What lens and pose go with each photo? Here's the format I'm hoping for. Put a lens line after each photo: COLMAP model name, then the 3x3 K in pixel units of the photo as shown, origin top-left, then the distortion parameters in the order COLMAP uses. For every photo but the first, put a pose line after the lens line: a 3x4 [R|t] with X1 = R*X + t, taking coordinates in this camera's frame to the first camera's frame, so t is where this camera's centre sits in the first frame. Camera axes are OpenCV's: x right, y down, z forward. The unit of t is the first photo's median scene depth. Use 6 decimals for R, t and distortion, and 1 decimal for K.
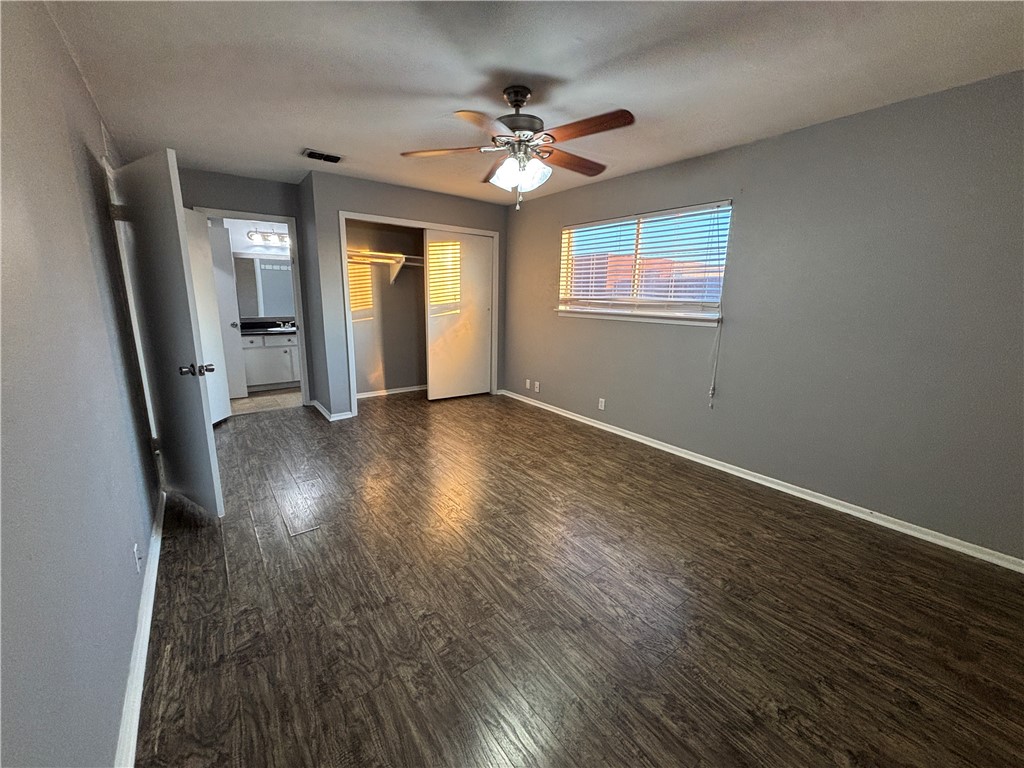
lens RADIAL K [[414.1, 0, 512.0], [0, 414.1, 384.0], [0, 0, 1]] dist [0.011756, -0.000400]
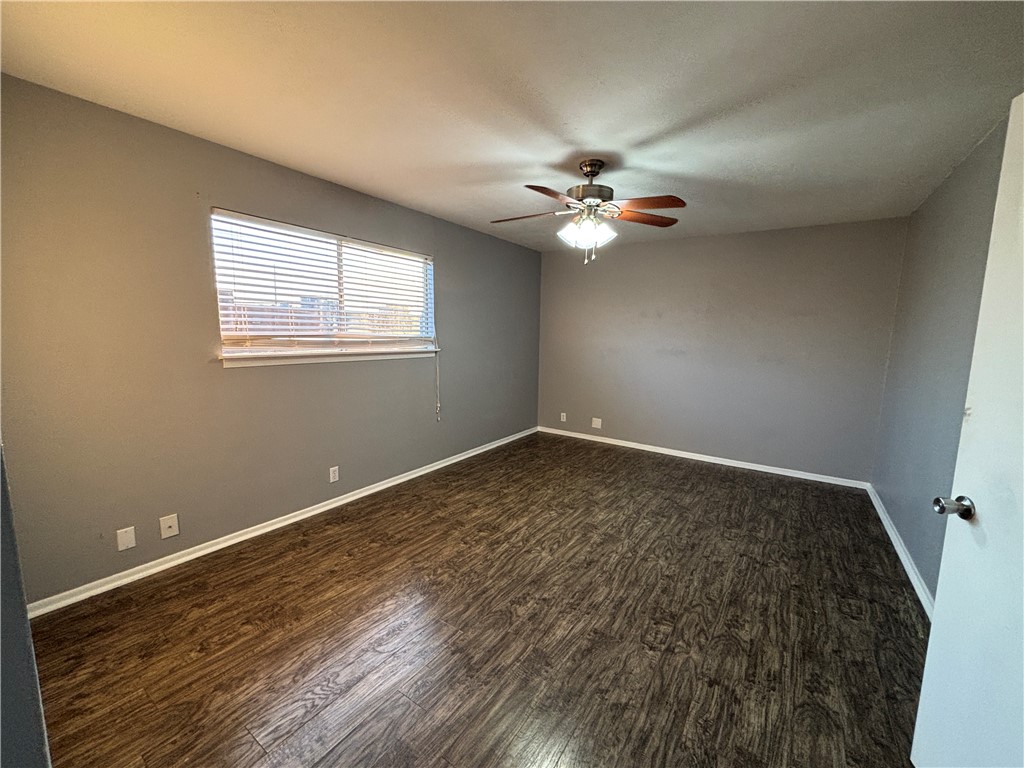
lens RADIAL K [[414.1, 0, 512.0], [0, 414.1, 384.0], [0, 0, 1]] dist [0.011756, -0.000400]
pose [[-0.323959, -0.150309, 0.934055, -0.720285], [0.172672, 0.961321, 0.214585, -0.273246], [-0.930180, 0.230802, -0.285474, 1.120429]]
